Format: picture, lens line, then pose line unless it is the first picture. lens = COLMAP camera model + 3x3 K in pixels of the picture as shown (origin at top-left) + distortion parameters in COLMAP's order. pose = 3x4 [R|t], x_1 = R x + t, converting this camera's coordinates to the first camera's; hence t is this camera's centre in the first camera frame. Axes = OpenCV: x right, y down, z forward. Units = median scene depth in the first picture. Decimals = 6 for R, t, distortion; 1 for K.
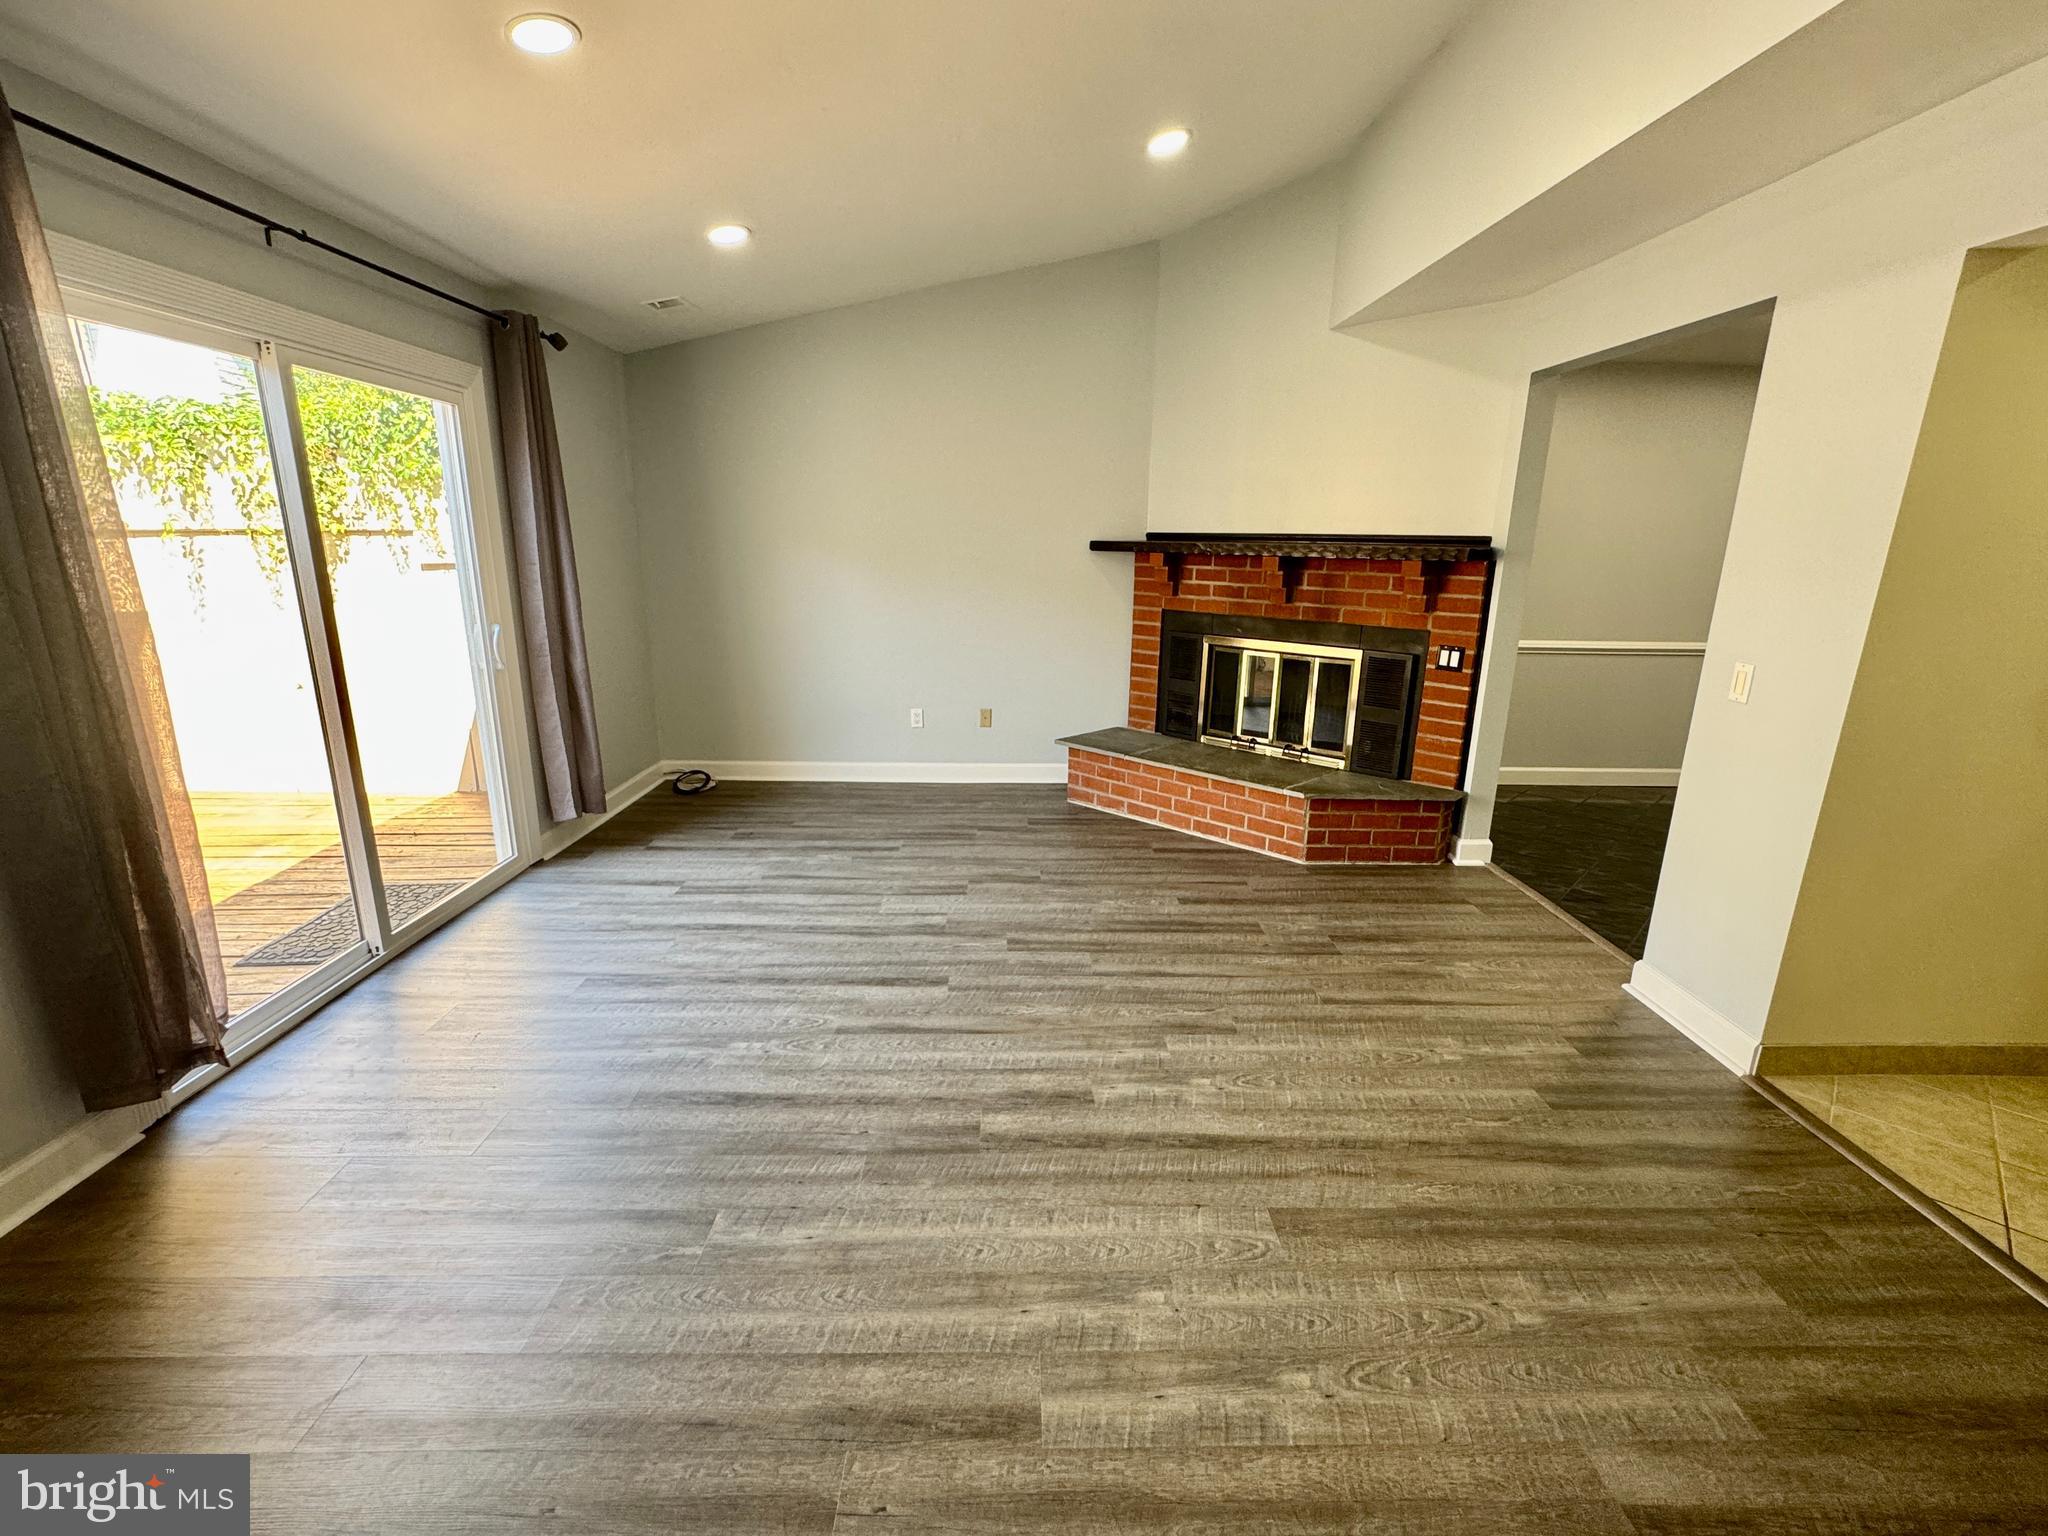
lens RADIAL K [[908.9, 0, 1024.0], [0, 908.9, 768.0], [0, 0, 1]] dist [0.002642, 0.000781]
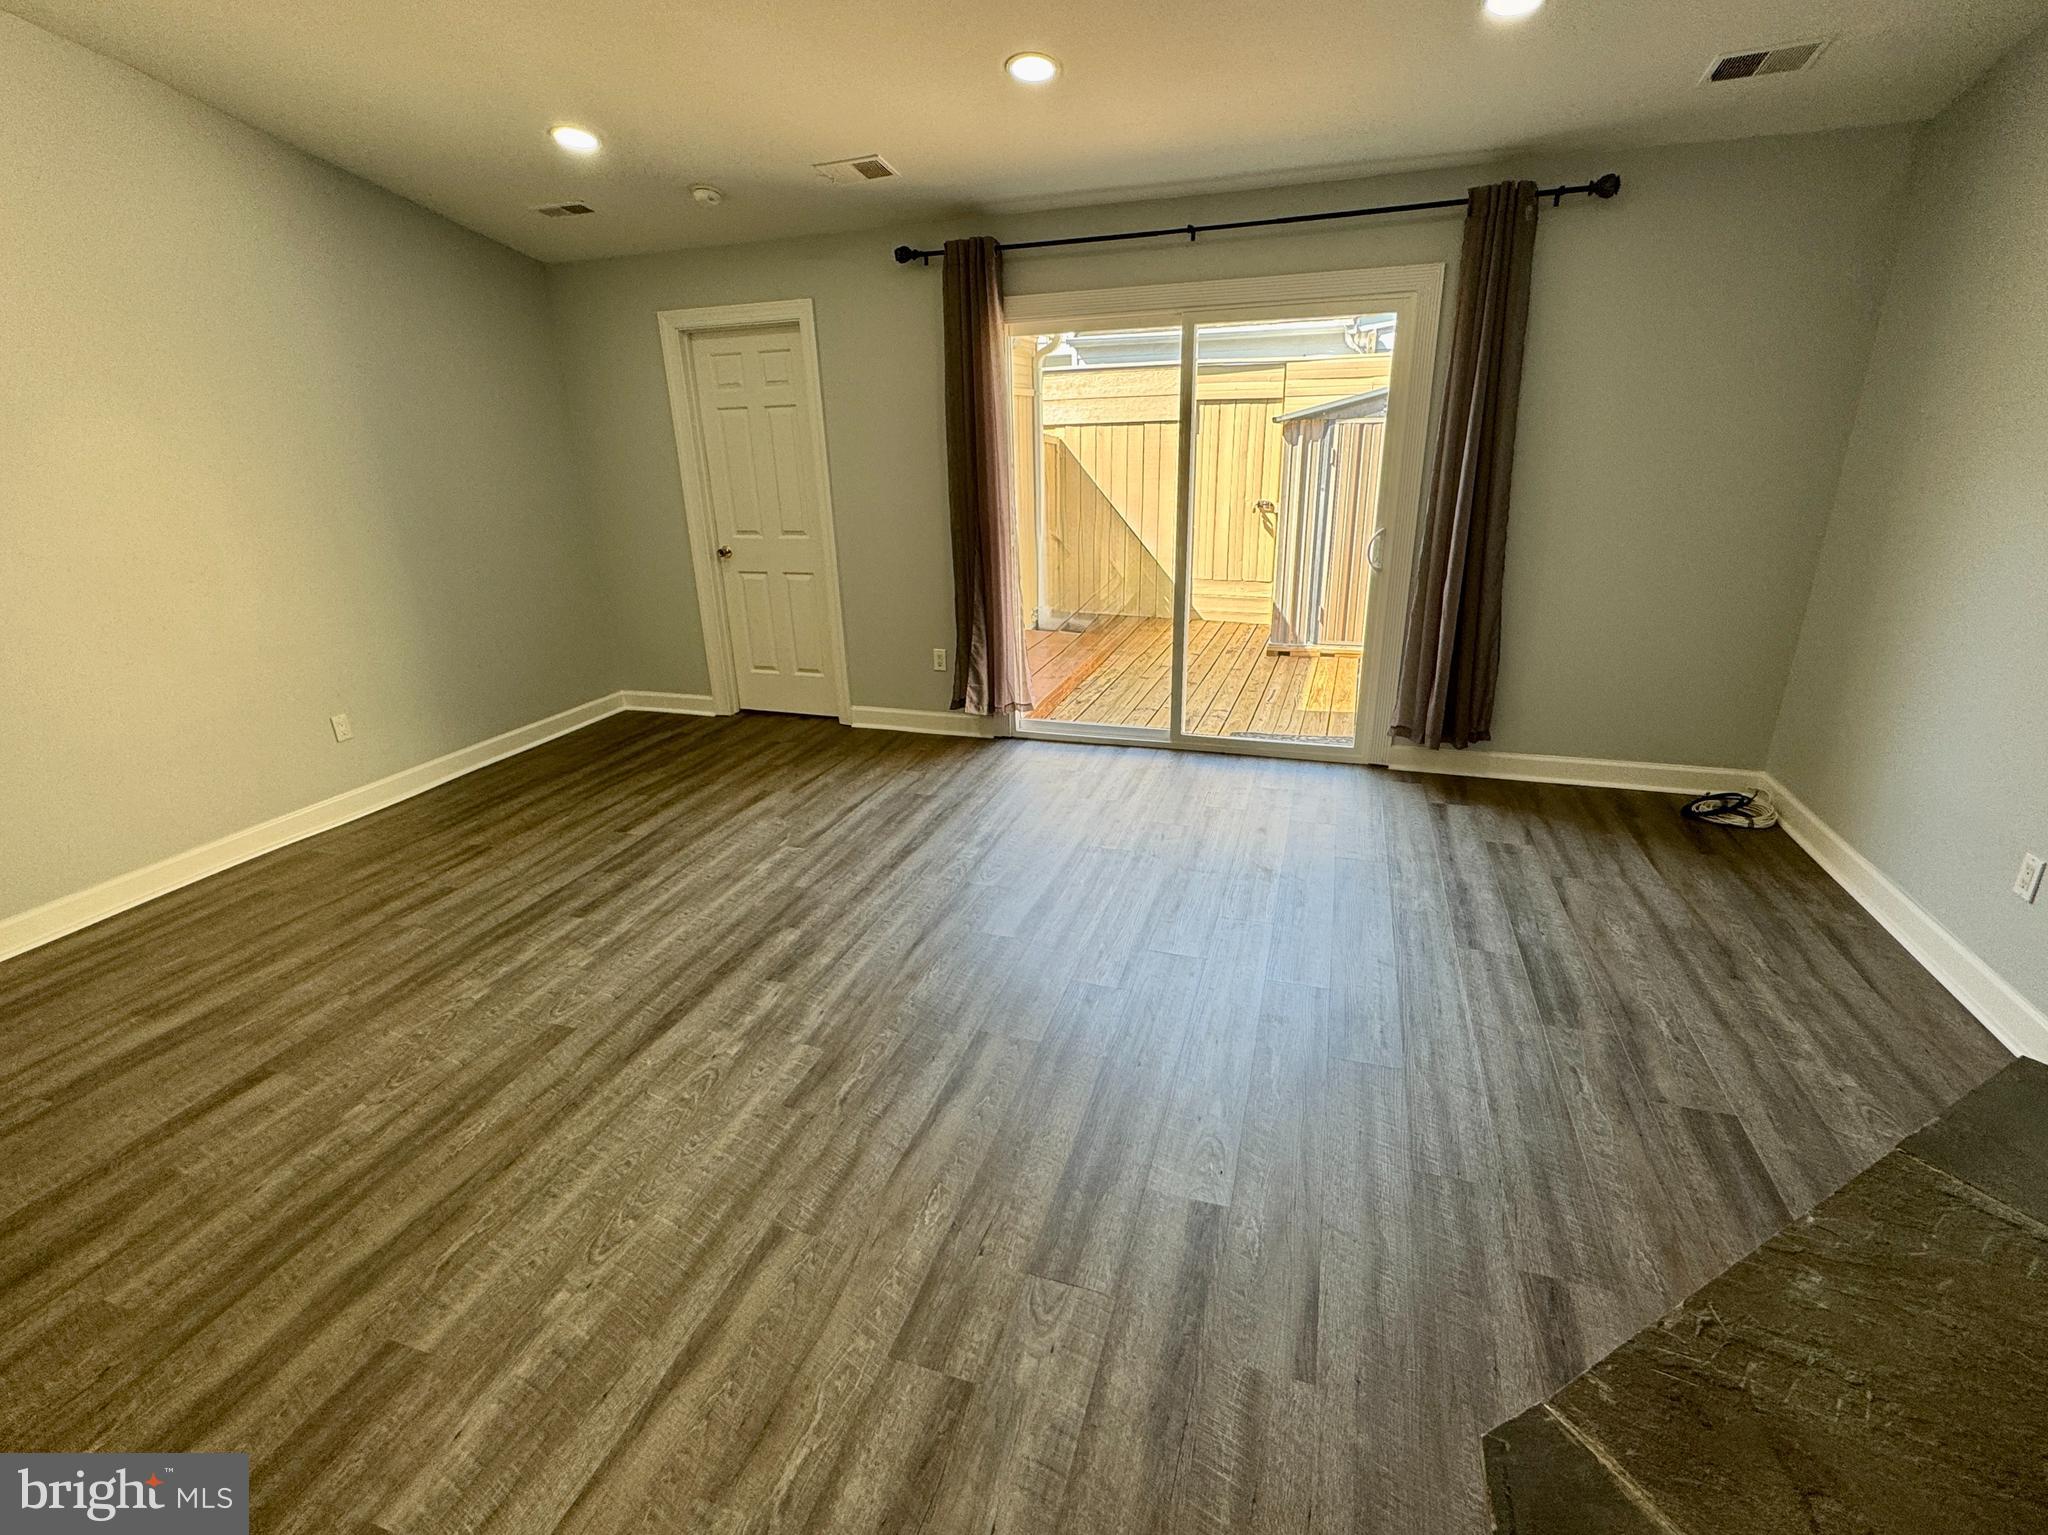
lens RADIAL K [[908.9, 0, 1024.0], [0, 908.9, 767.5], [0, 0, 1]] dist [0.002642, 0.000781]
pose [[-0.324354, 0.328829, -0.886942, 0.931123], [-0.206801, 0.890303, 0.405702, -0.415965], [0.923054, 0.315011, -0.220771, 1.518683]]
